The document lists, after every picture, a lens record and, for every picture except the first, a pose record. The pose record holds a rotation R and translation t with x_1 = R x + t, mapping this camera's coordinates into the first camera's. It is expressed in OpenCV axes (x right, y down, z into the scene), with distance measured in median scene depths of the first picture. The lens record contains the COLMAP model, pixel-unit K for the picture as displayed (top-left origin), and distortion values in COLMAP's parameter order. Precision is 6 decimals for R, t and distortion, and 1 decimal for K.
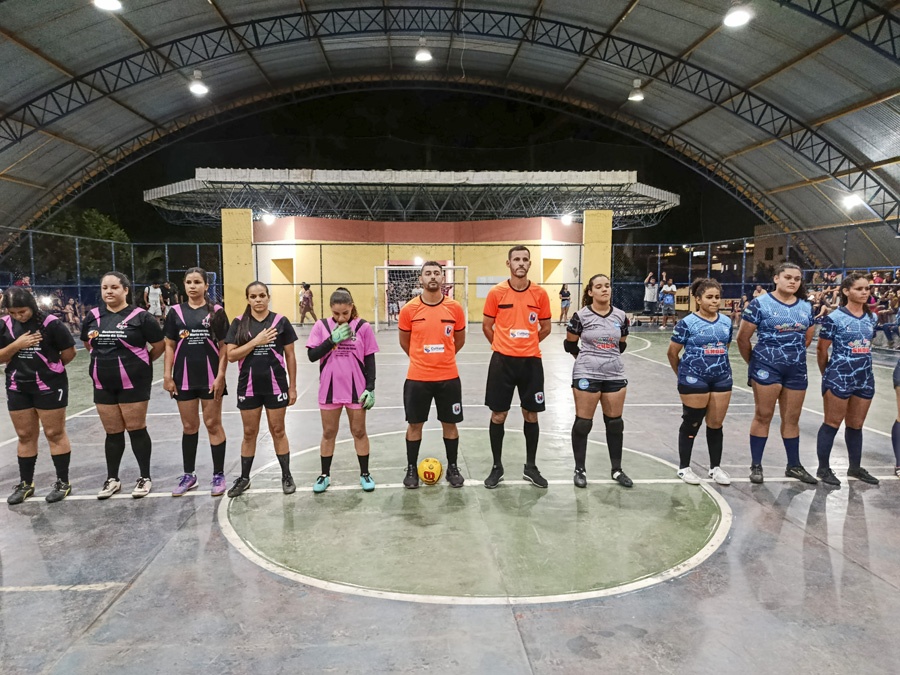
lens RADIAL K [[624.0, 0, 447.7], [0, 624.0, 344.3], [0, 0, 1]] dist [0.040778, -0.042792]
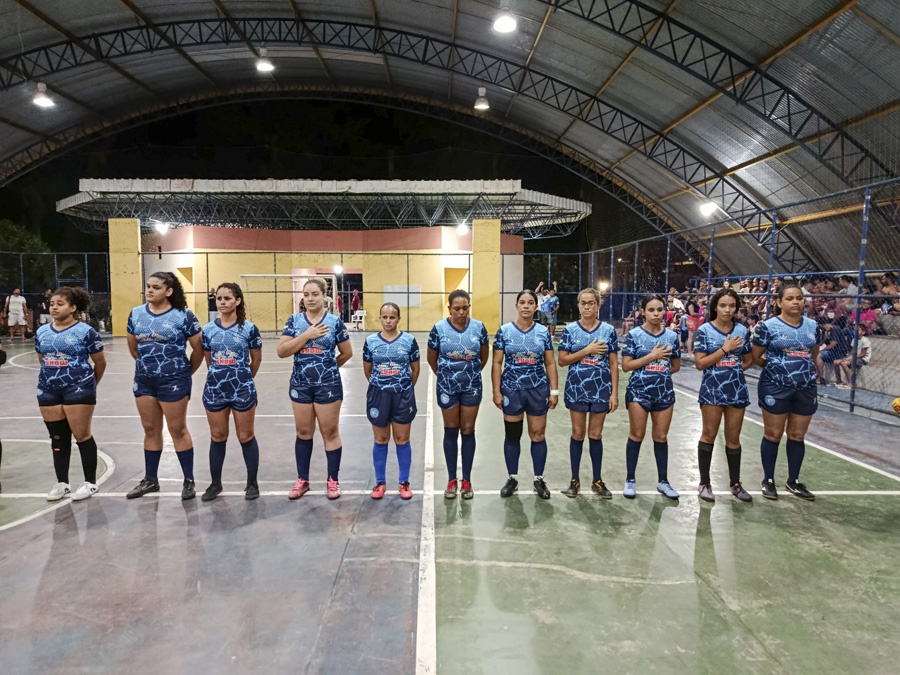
lens RADIAL K [[624.0, 0, 447.1], [0, 624.0, 342.5], [0, 0, 1]] dist [0.040778, -0.042792]
pose [[0.999119, 0.003906, -0.041791, 0.276623], [-0.004612, 0.999848, -0.016810, -0.001357], [0.041719, 0.016988, 0.998985, 0.013275]]
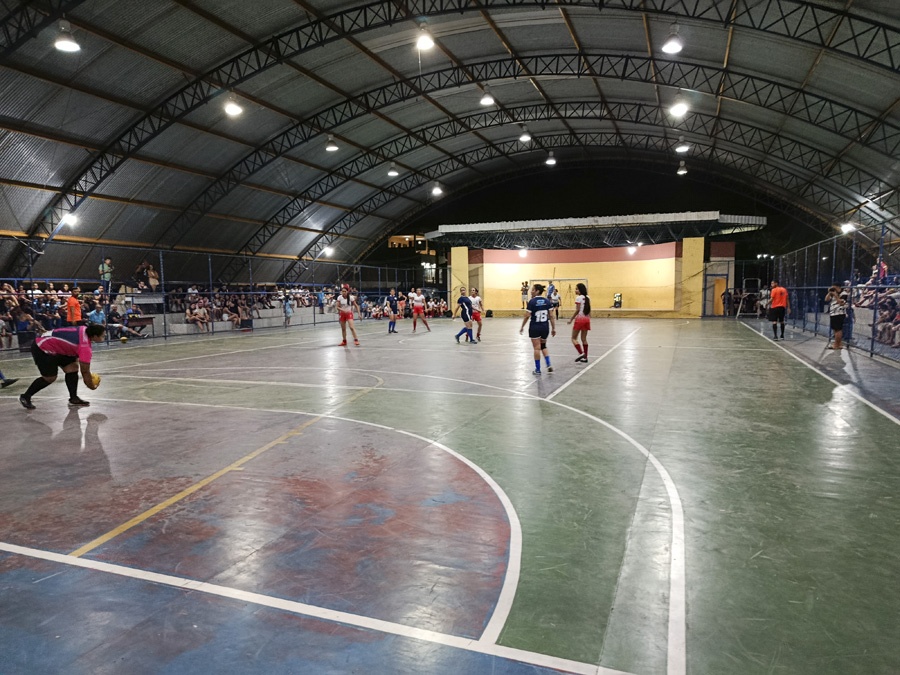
lens RADIAL K [[624.0, 0, 447.4], [0, 624.0, 337.1], [0, 0, 1]] dist [0.040778, -0.042792]
pose [[0.909790, 0.024300, -0.414358, 0.415390], [-0.034796, 0.999236, -0.017800, 0.074108], [0.413608, 0.030613, 0.909940, -0.675107]]
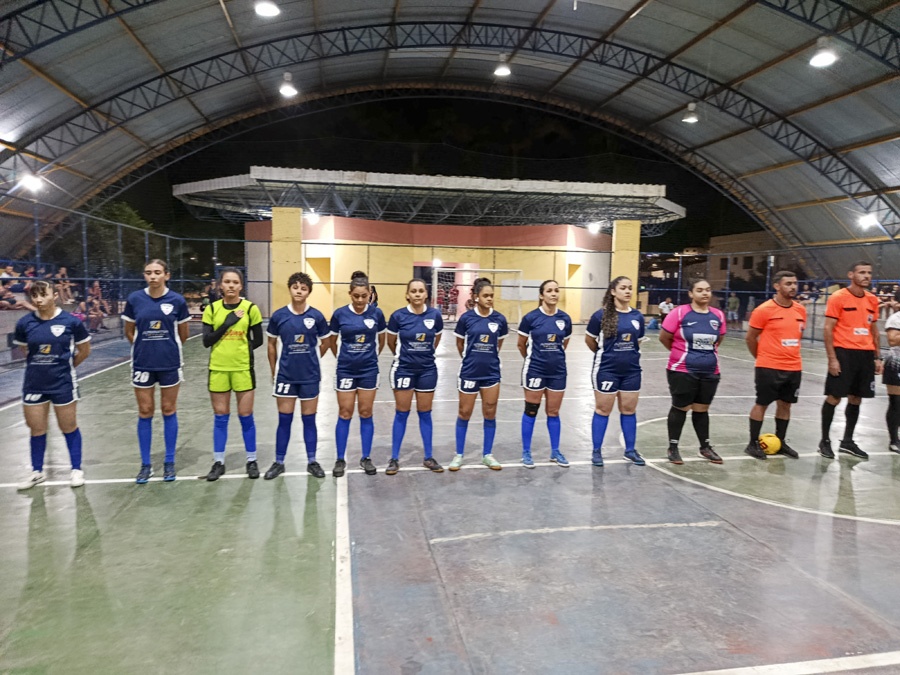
lens RADIAL K [[624.0, 0, 446.6], [0, 624.0, 344.0], [0, 0, 1]] dist [0.040778, -0.042792]
pose [[0.994449, 0.013151, 0.104399, -0.221085], [-0.012901, 0.999912, -0.003068, 0.005270], [-0.104430, 0.001704, 0.994531, -0.039917]]
